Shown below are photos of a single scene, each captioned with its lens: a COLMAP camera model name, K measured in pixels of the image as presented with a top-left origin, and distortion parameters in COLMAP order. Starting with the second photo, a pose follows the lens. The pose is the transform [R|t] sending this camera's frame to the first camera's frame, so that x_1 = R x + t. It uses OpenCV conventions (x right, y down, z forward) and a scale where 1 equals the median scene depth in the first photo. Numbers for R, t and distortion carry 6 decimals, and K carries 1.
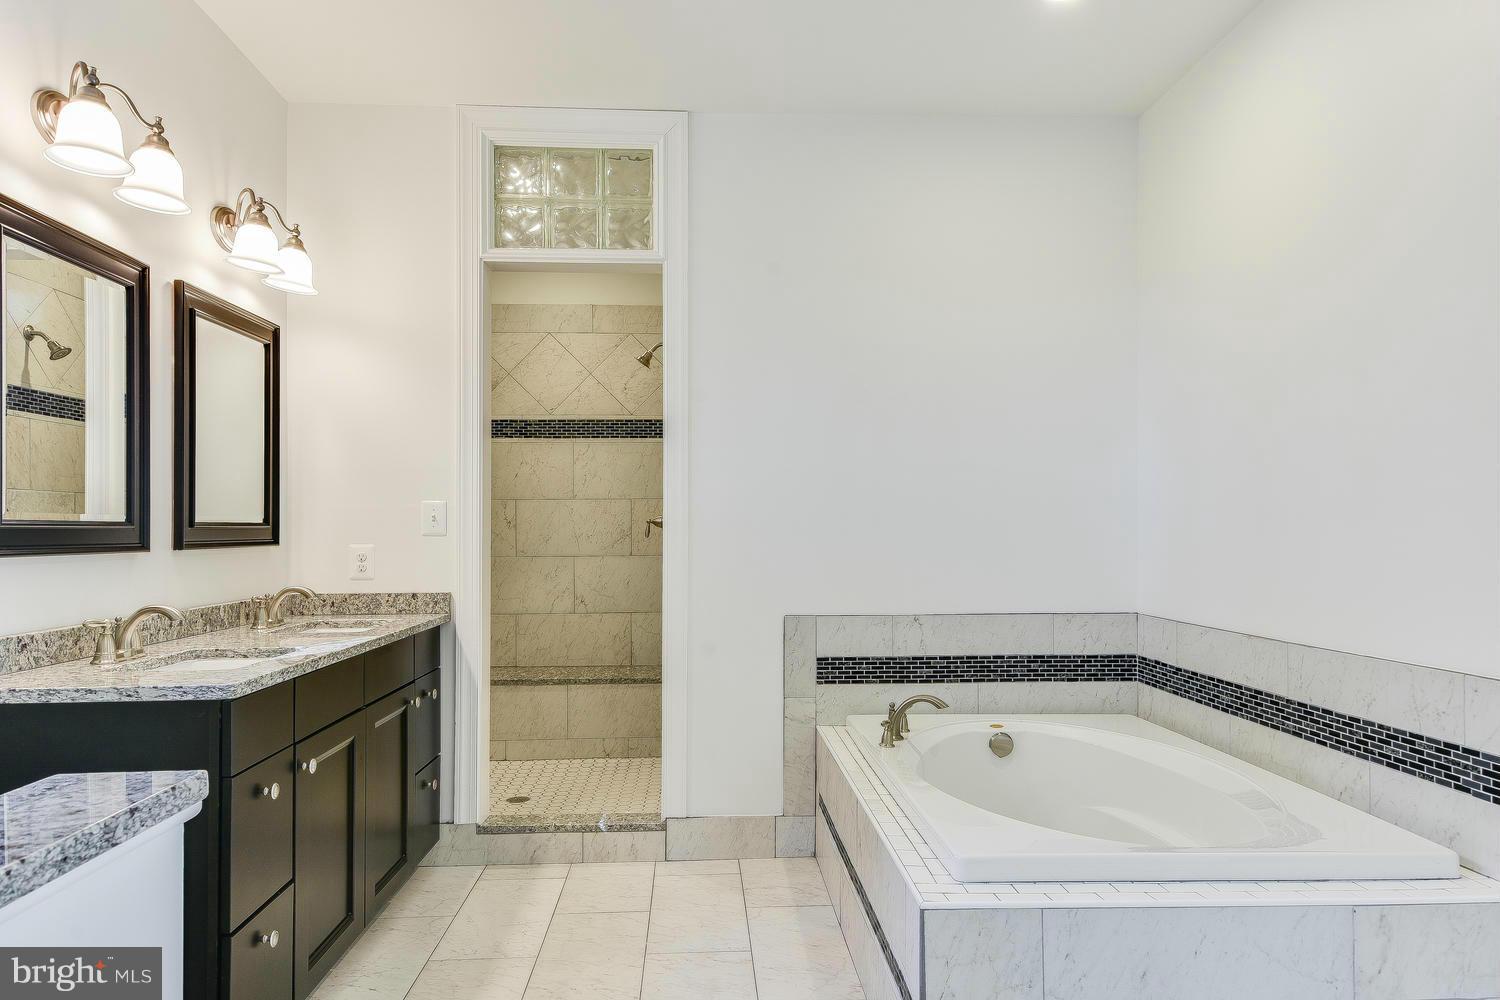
lens RADIAL K [[941.2, 0, 746.7], [0, 941.2, 520.9], [0, 0, 1]] dist [0.062317, -0.002240]
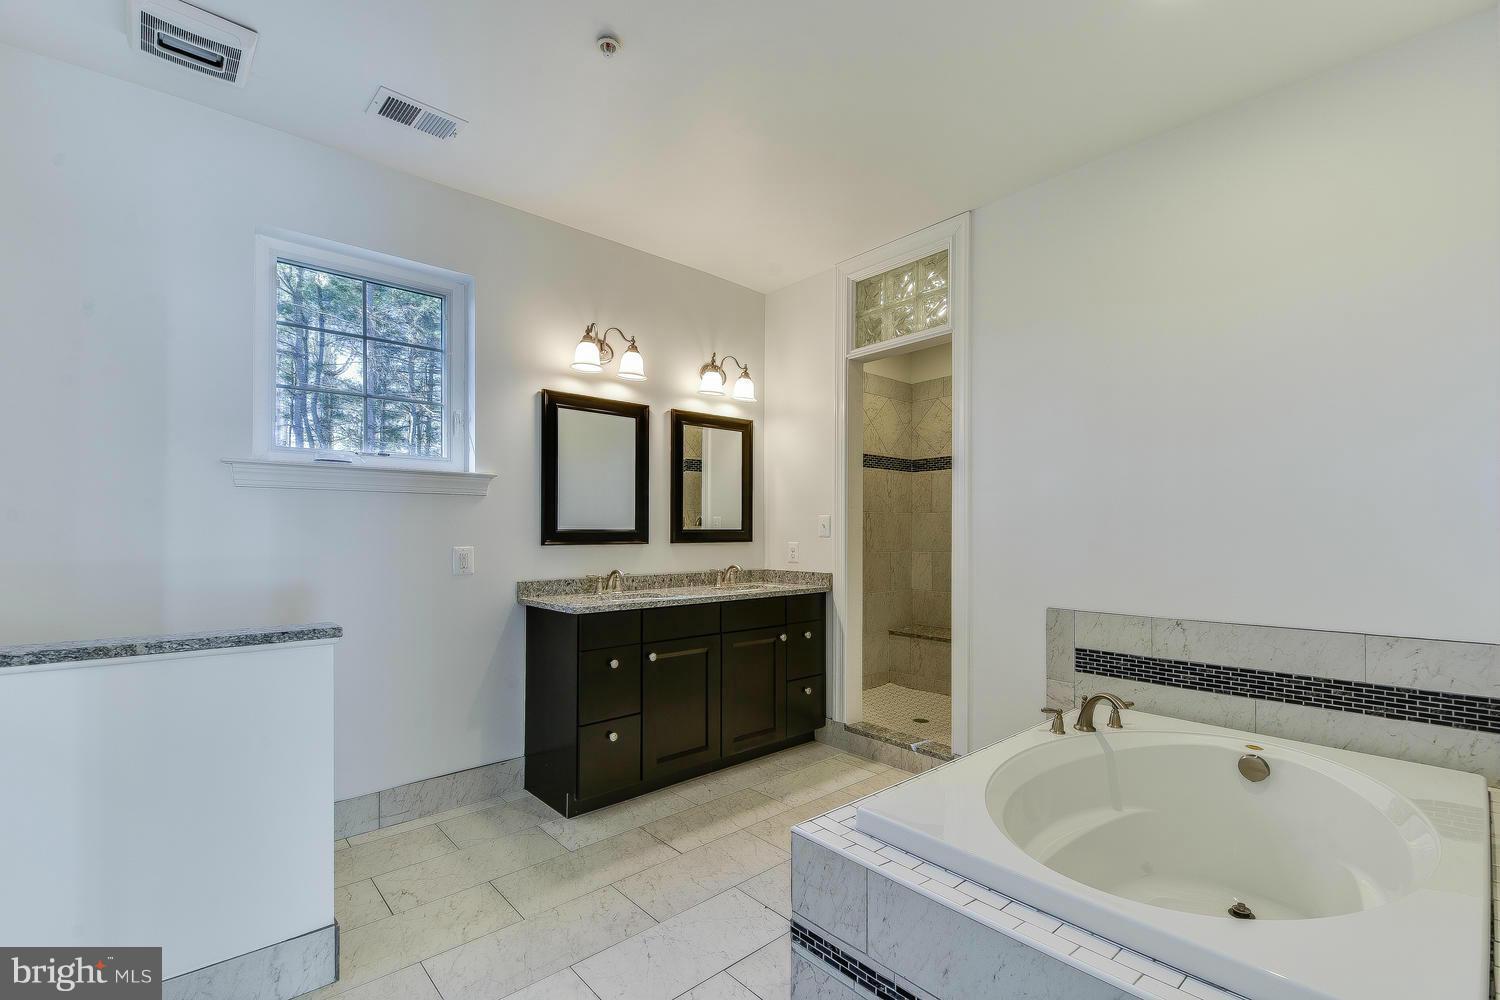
lens RADIAL K [[648.8, 0, 752.0], [0, 648.8, 523.4], [0, 0, 1]] dist [-0.000280, -0.000569]
pose [[0.632481, -0.009104, -0.774522, 0.438991], [0.006363, 0.999958, -0.006558, -0.001045], [0.774550, -0.000780, 0.632512, 0.215461]]
